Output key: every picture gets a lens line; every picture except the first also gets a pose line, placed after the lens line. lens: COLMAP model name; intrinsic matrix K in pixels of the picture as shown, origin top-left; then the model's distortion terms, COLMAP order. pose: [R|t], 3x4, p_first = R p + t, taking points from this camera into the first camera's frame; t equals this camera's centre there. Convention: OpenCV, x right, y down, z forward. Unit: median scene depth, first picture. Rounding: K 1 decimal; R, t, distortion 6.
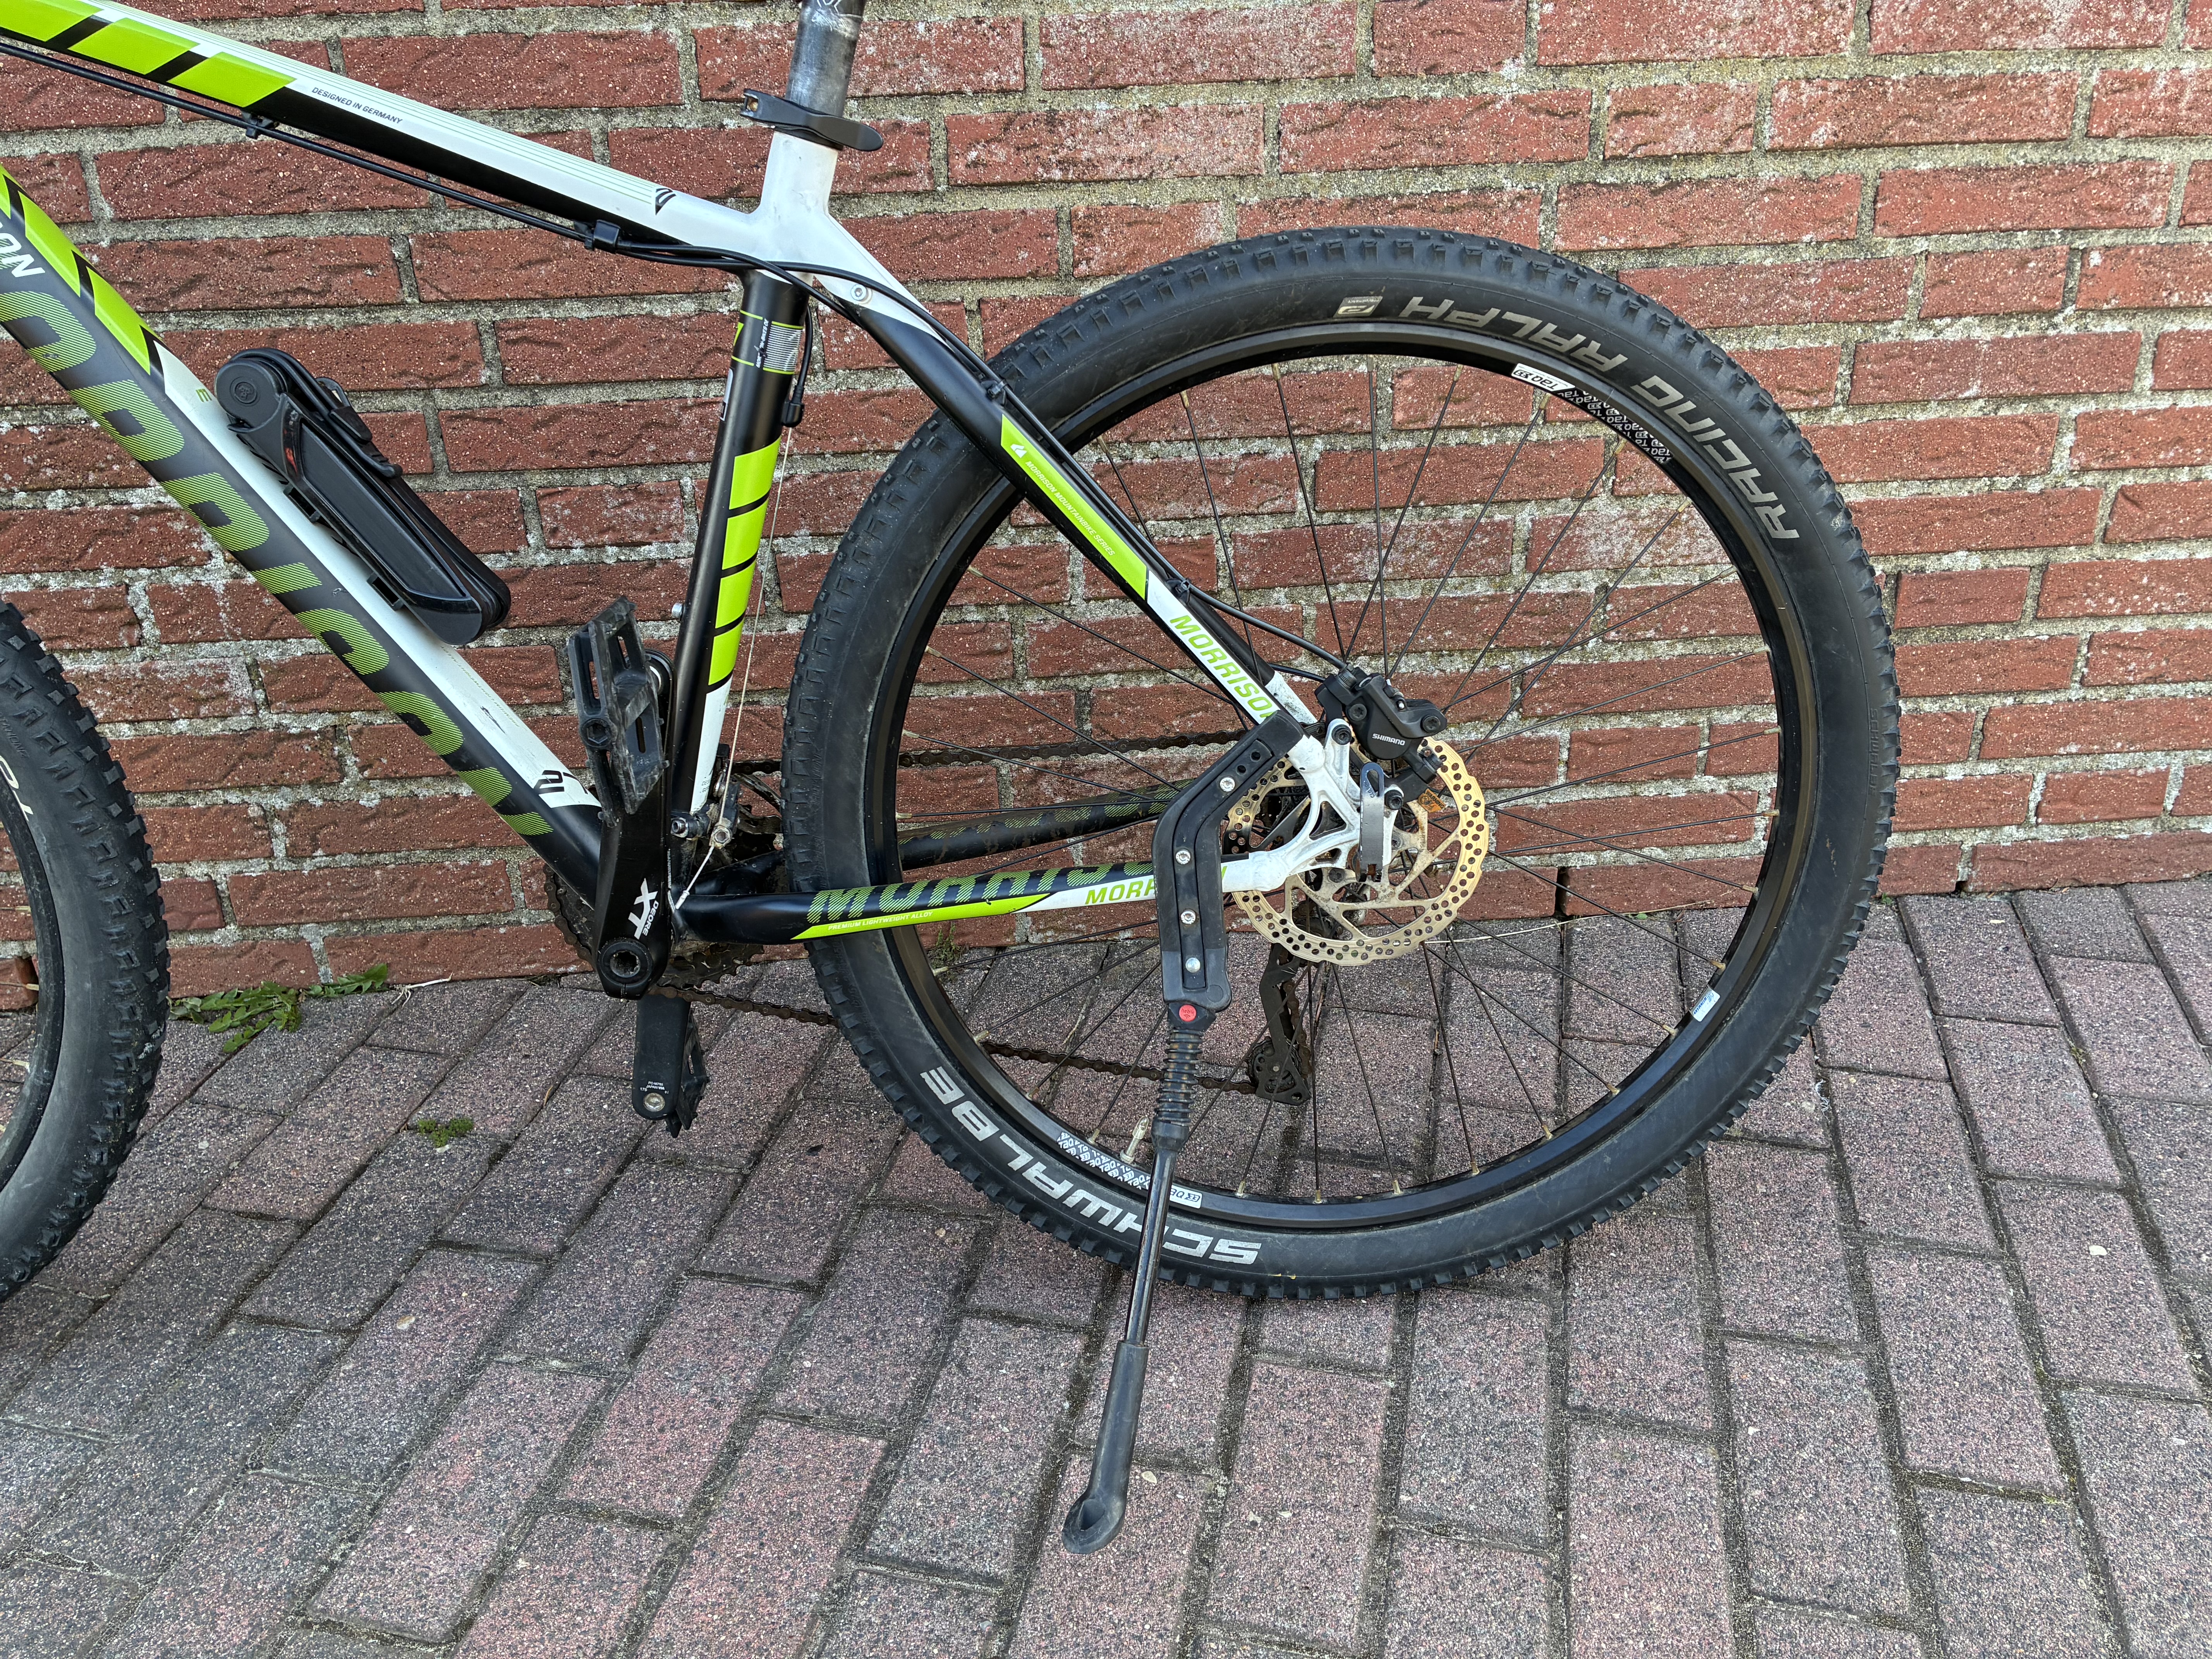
lens RADIAL K [[1691.0, 0, 1117.7], [0, 1691.0, 815.4], [0, 0, 1]] dist [0.047609, -0.053207]
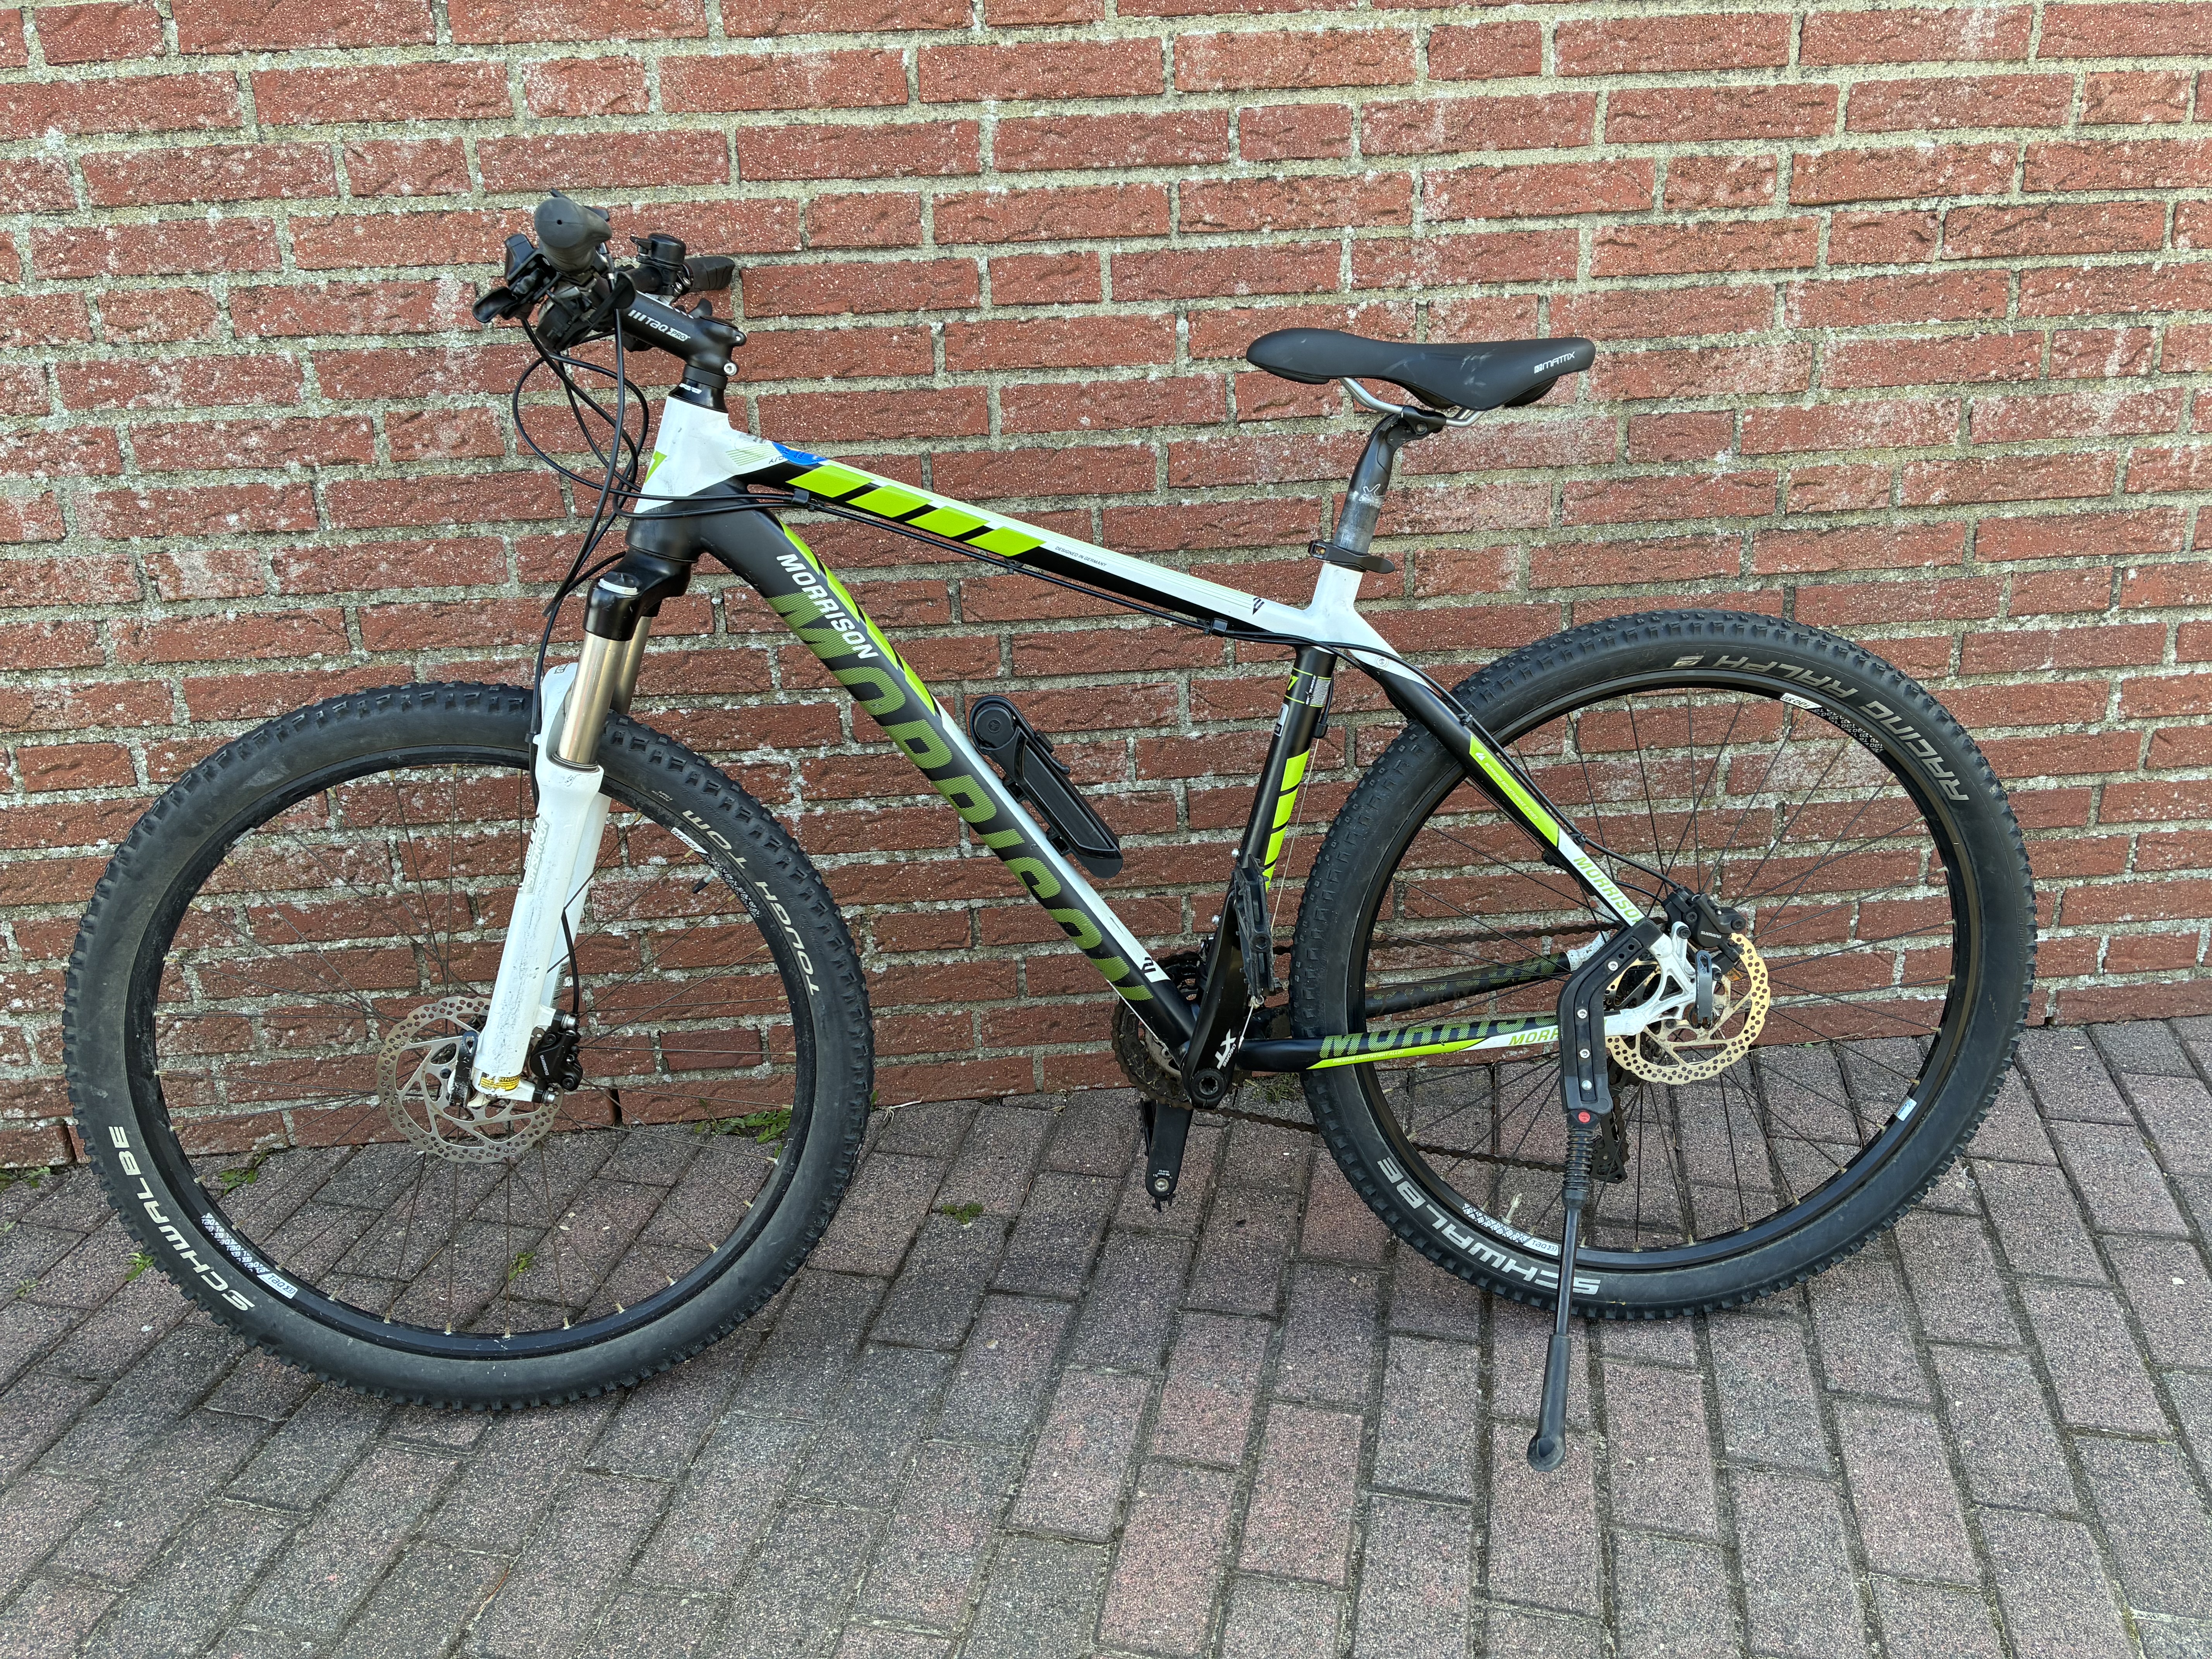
lens RADIAL K [[1691.0, 0, 1109.5], [0, 1691.0, 813.3], [0, 0, 1]] dist [0.047609, -0.053207]
pose [[0.999940, -0.009521, 0.005360, -0.290383], [0.009892, 0.997203, -0.074083, -0.034032], [-0.004640, 0.074131, 0.997238, -0.400759]]
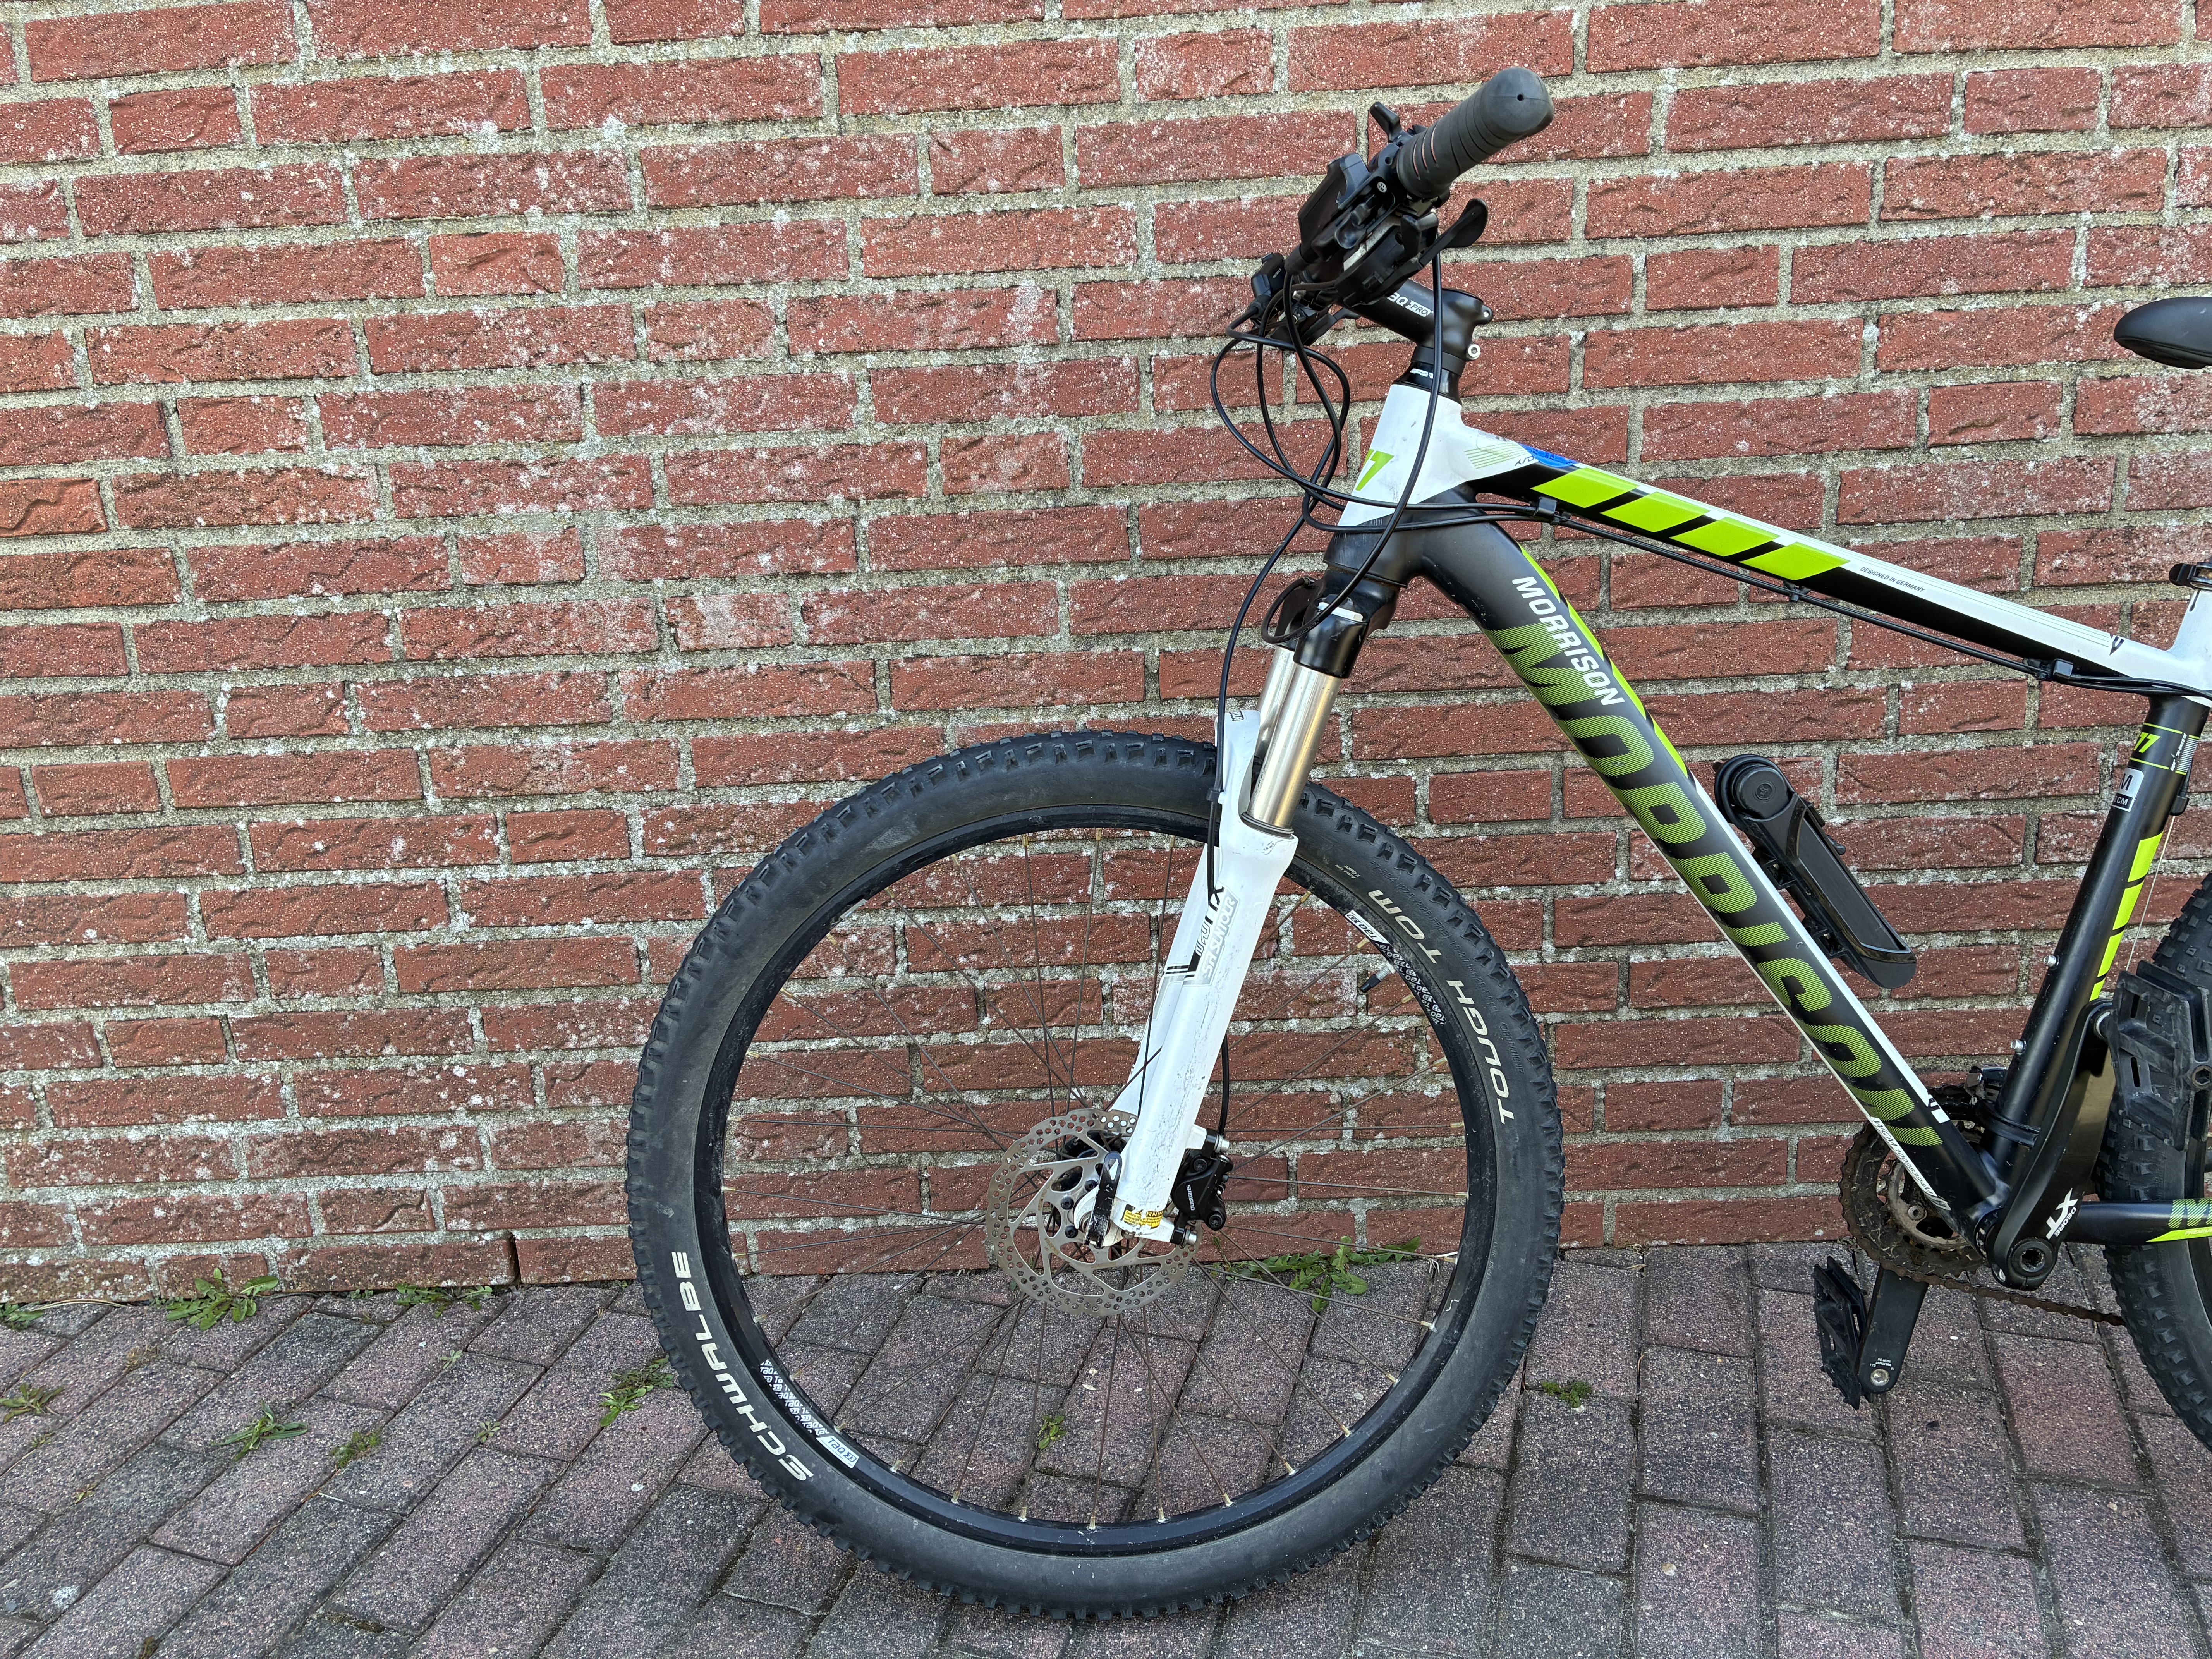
lens RADIAL K [[1691.0, 0, 1098.1], [0, 1691.0, 820.3], [0, 0, 1]] dist [0.047609, -0.053207]
pose [[0.996414, 0.007494, -0.084281, -0.634156], [-0.019348, 0.989860, -0.140720, -0.027185], [0.082372, 0.141846, 0.986456, -0.205044]]
